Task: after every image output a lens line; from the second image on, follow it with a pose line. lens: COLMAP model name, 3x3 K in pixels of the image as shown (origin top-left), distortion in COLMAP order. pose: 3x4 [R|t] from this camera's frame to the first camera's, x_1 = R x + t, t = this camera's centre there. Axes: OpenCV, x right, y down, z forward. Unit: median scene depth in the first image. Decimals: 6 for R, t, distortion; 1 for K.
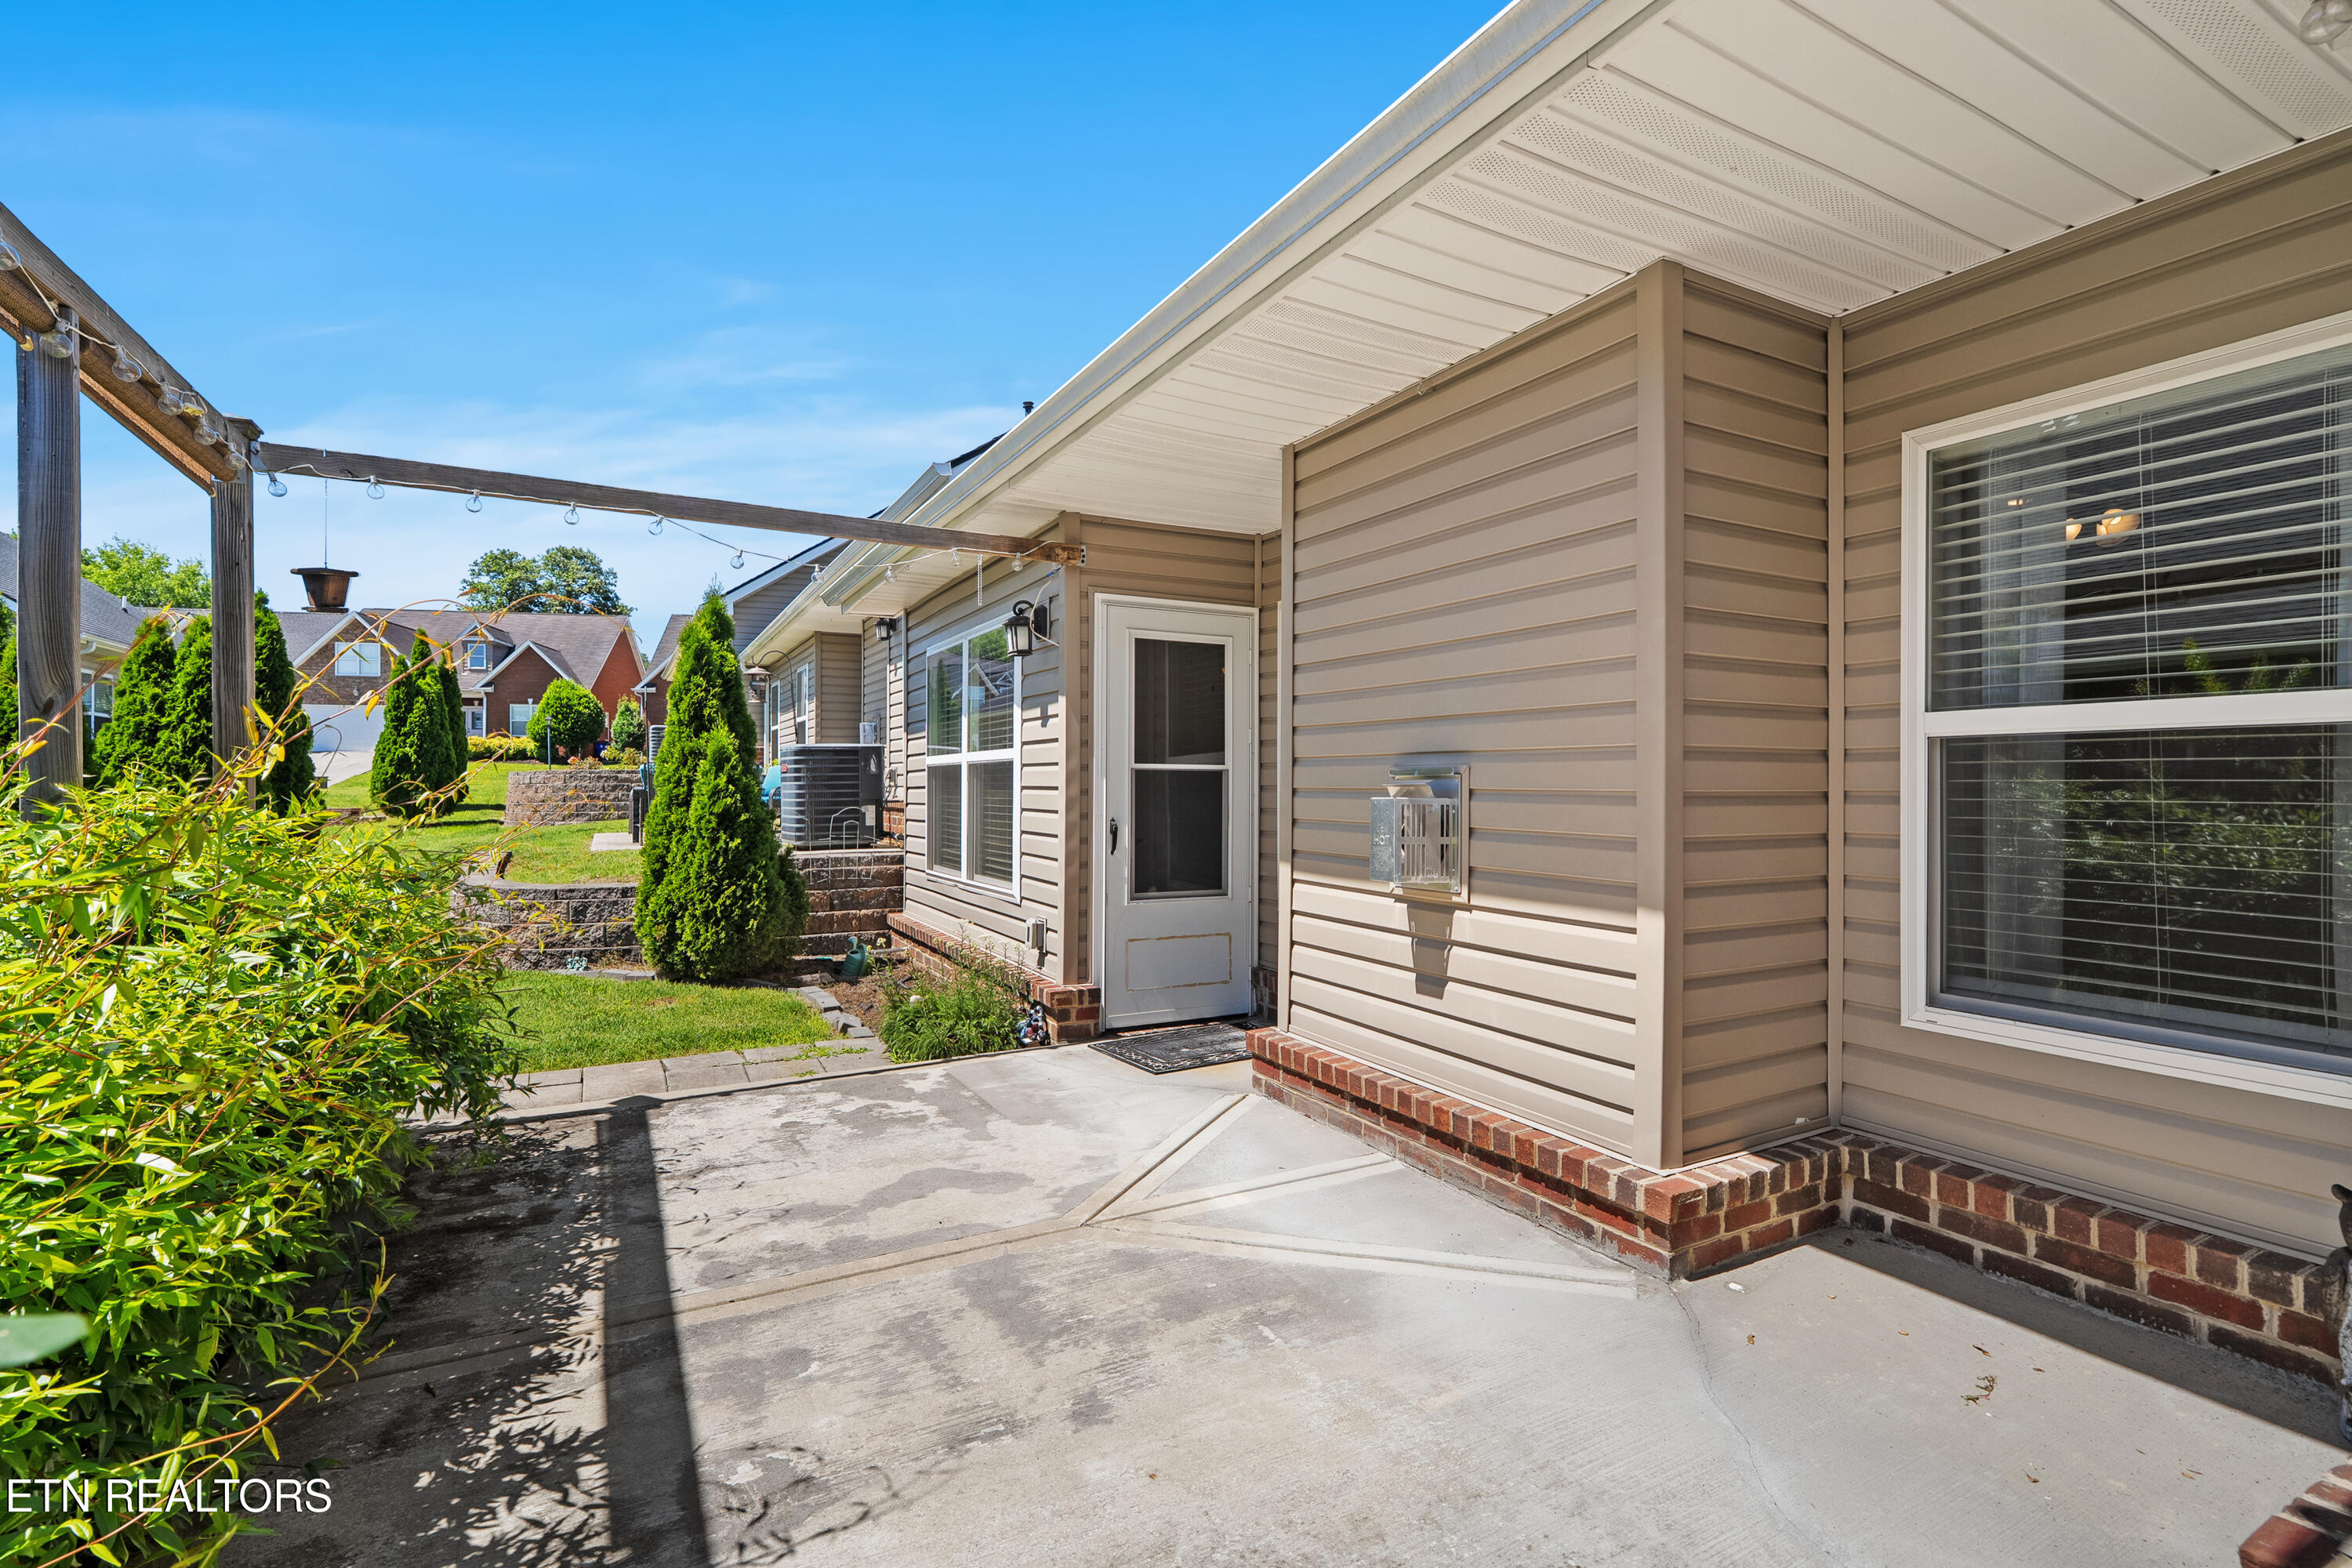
lens RADIAL K [[1077.5, 0, 1171.7], [0, 1077.5, 789.8], [0, 0, 1]] dist [-0.007682, 0.001841]
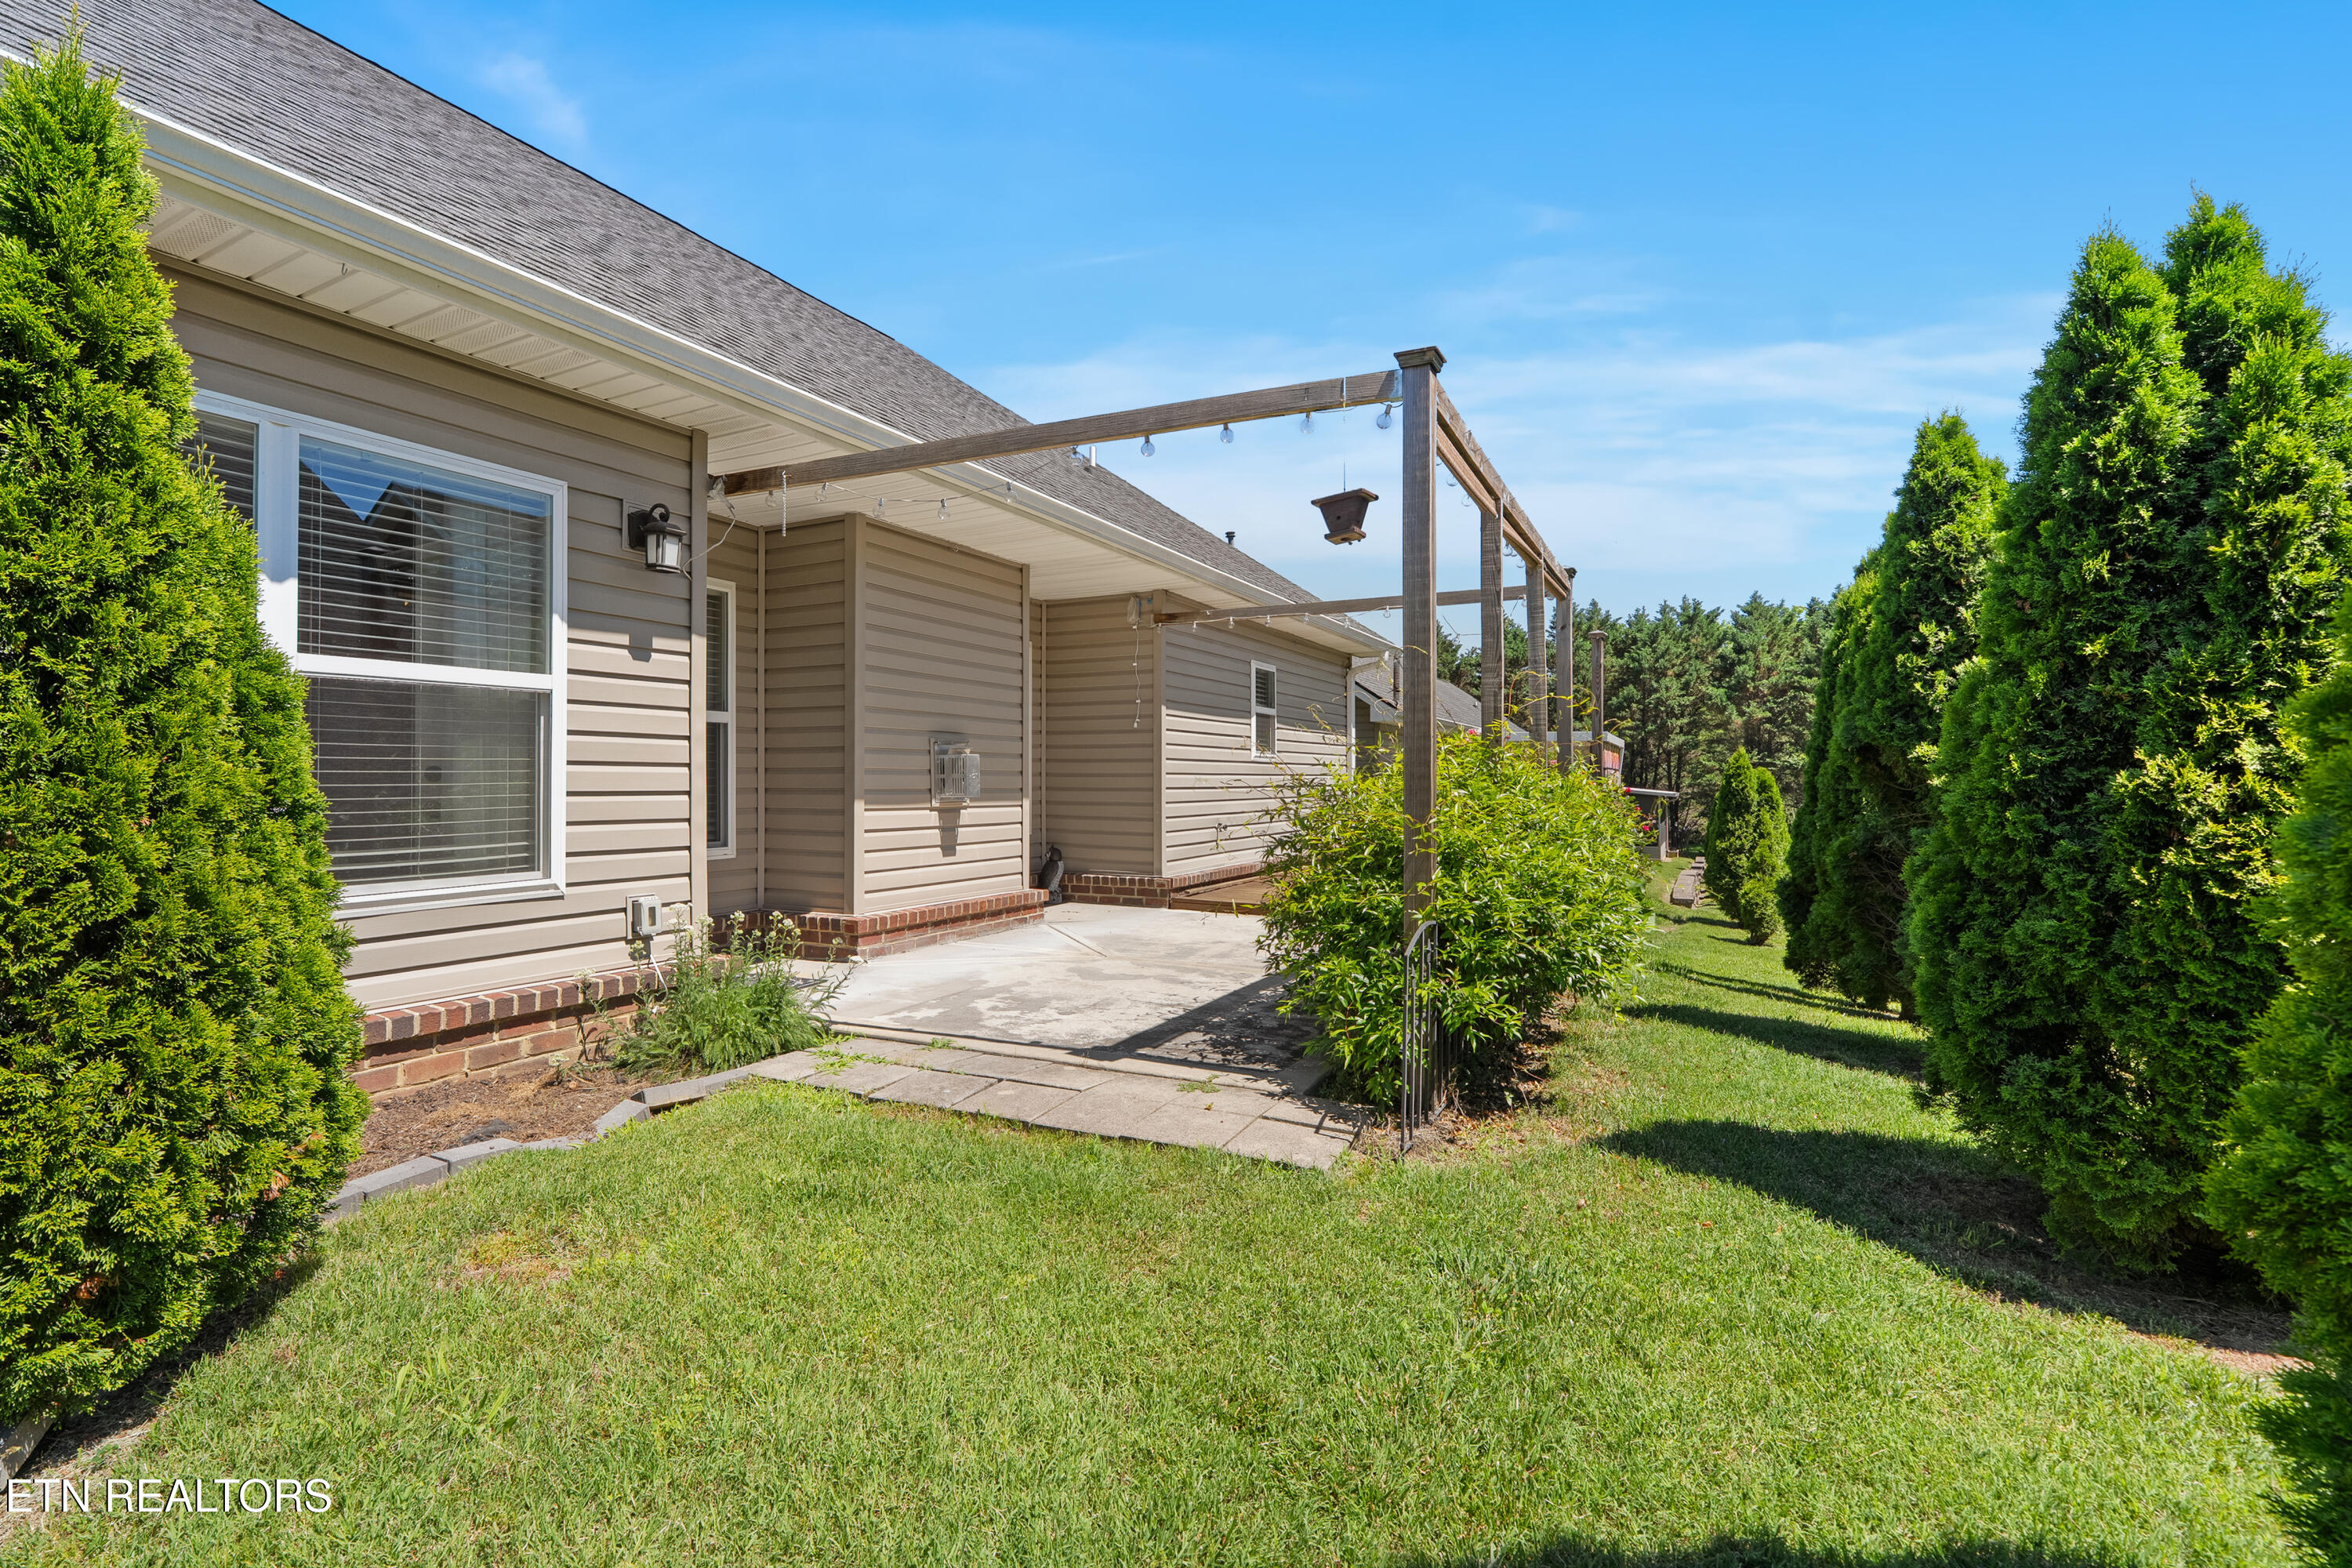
lens RADIAL K [[1077.5, 0, 1176.0], [0, 1077.5, 772.5], [0, 0, 1]] dist [-0.007682, 0.001841]
pose [[-0.580453, 0.005415, 0.814276, -1.881134], [0.003127, 0.999985, -0.004421, 0.058168], [-0.814288, -0.000020, -0.580461, 2.121958]]
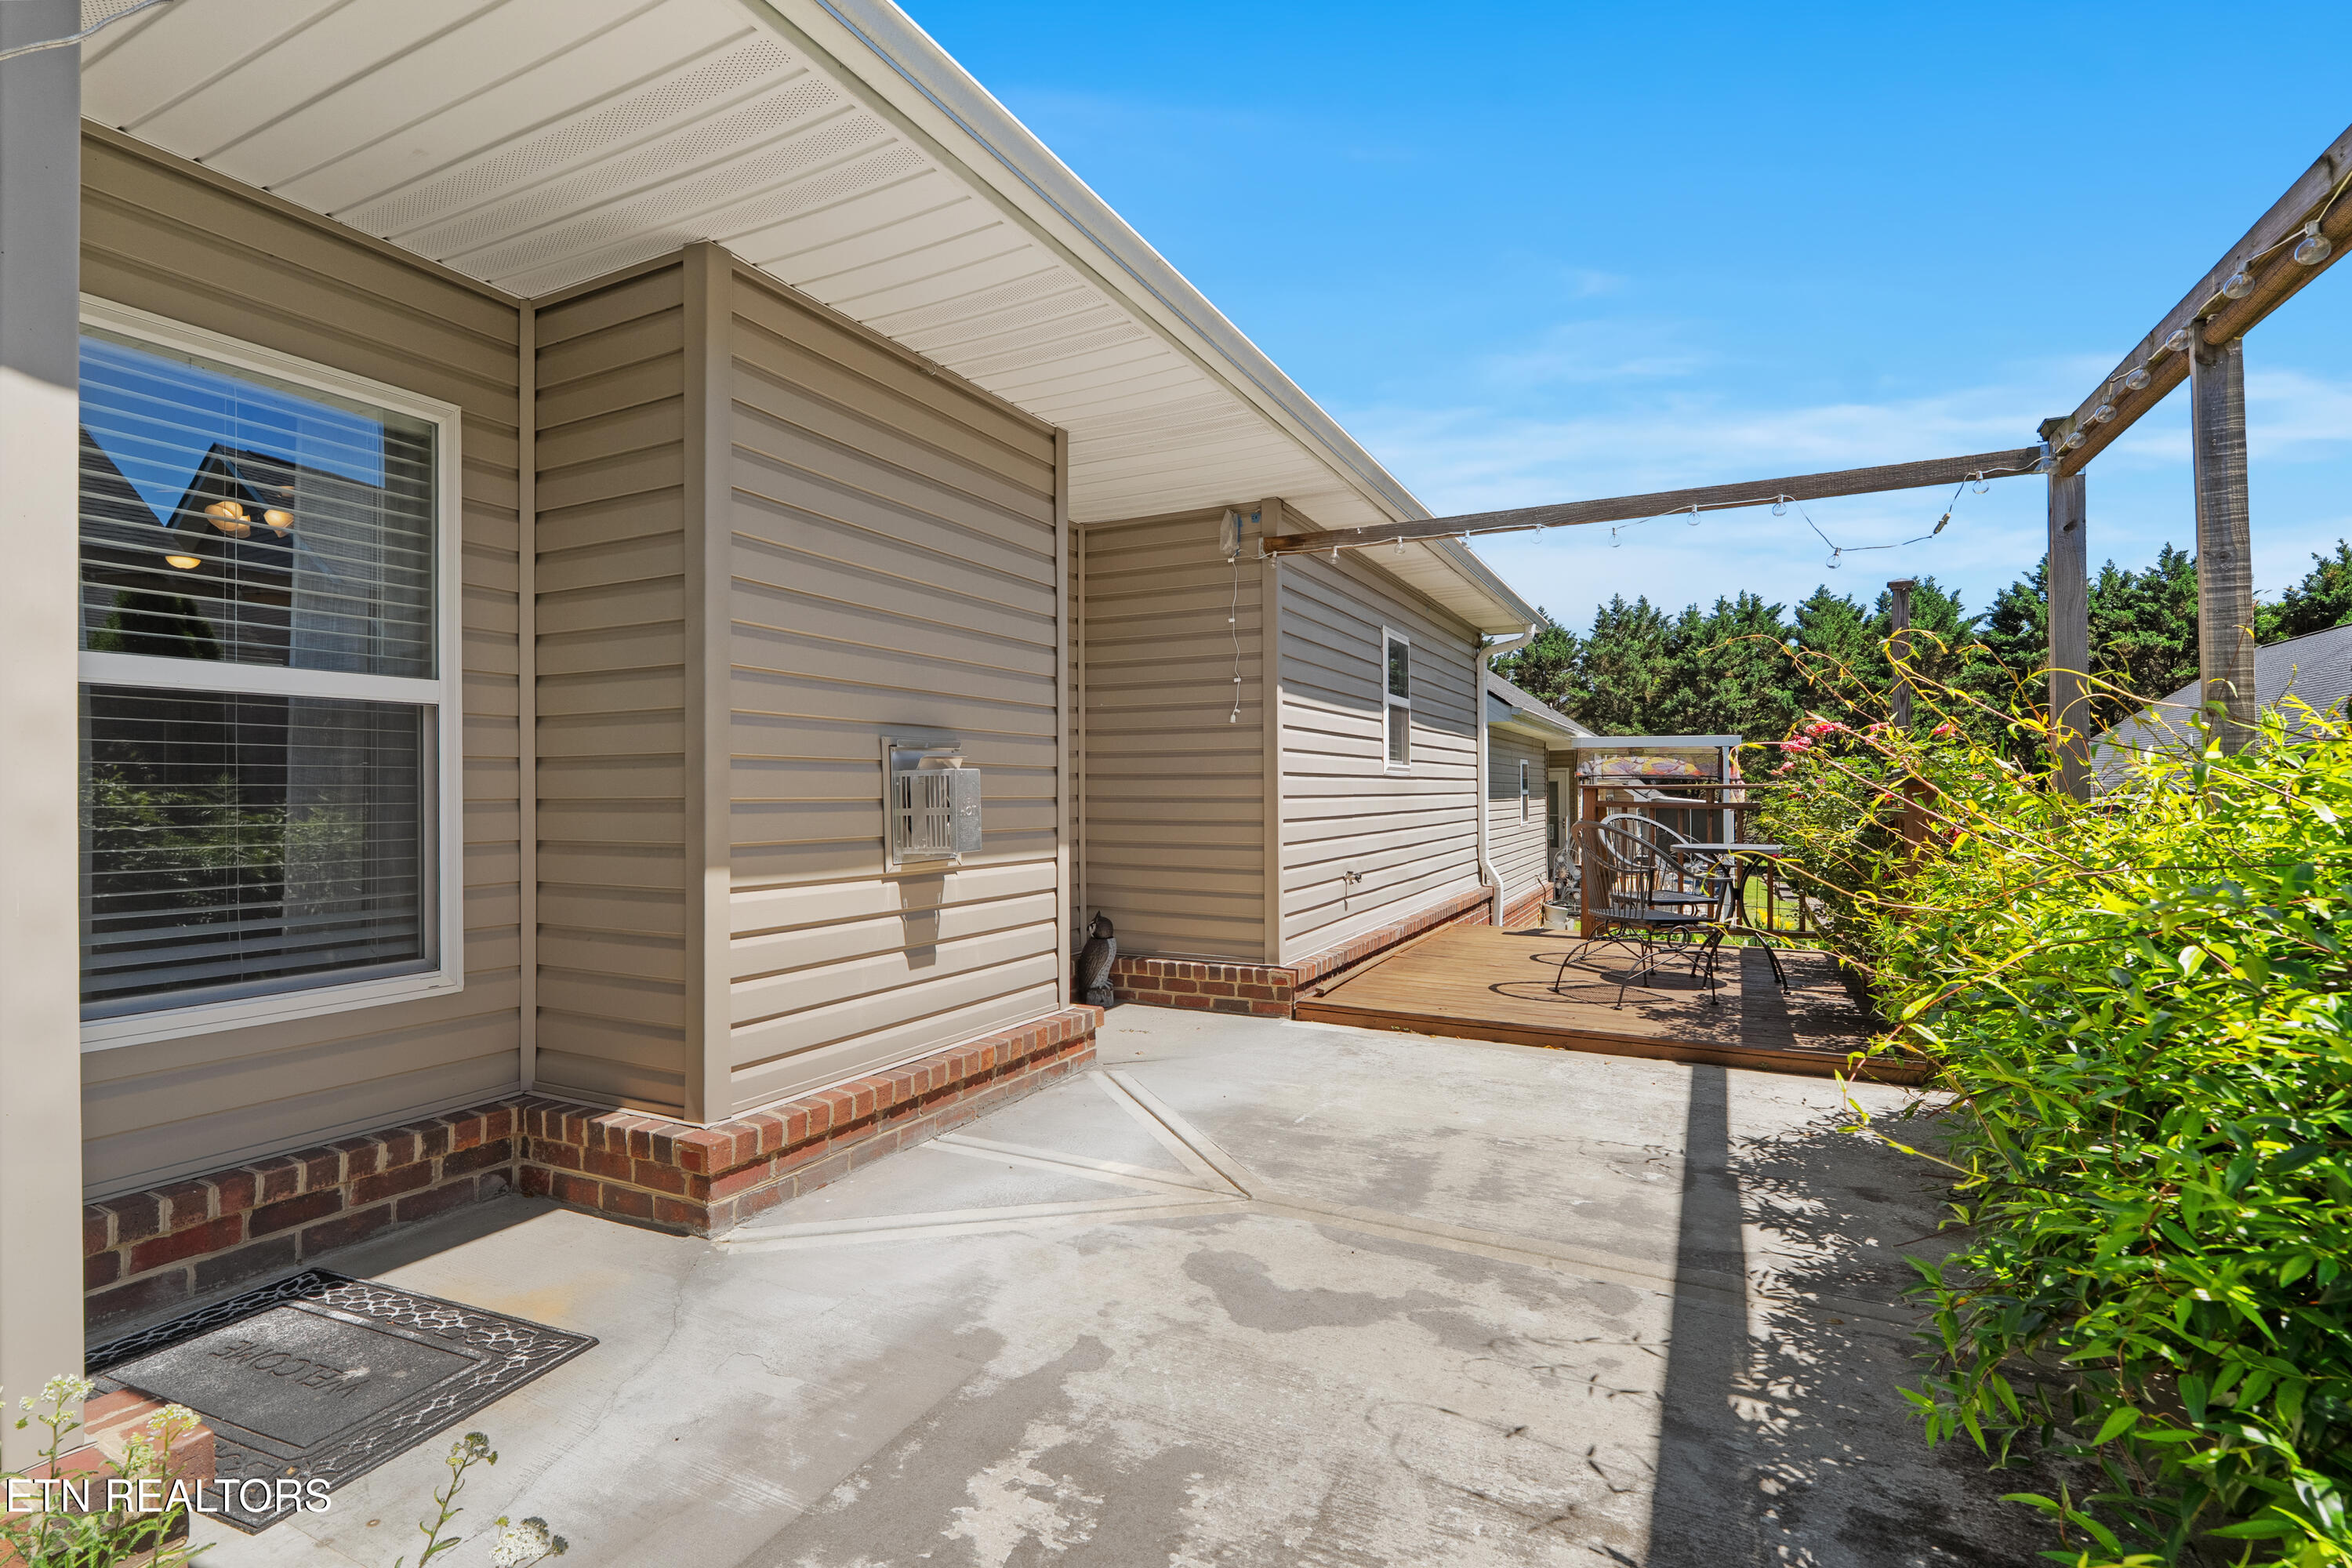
lens RADIAL K [[1077.5, 0, 1166.9], [0, 1077.5, 790.5], [0, 0, 1]] dist [-0.007682, 0.001841]
pose [[-0.569827, 0.002040, 0.821762, -0.848261], [0.007597, 0.999967, 0.002786, 0.030019], [-0.821730, 0.007831, -0.569824, 1.630744]]
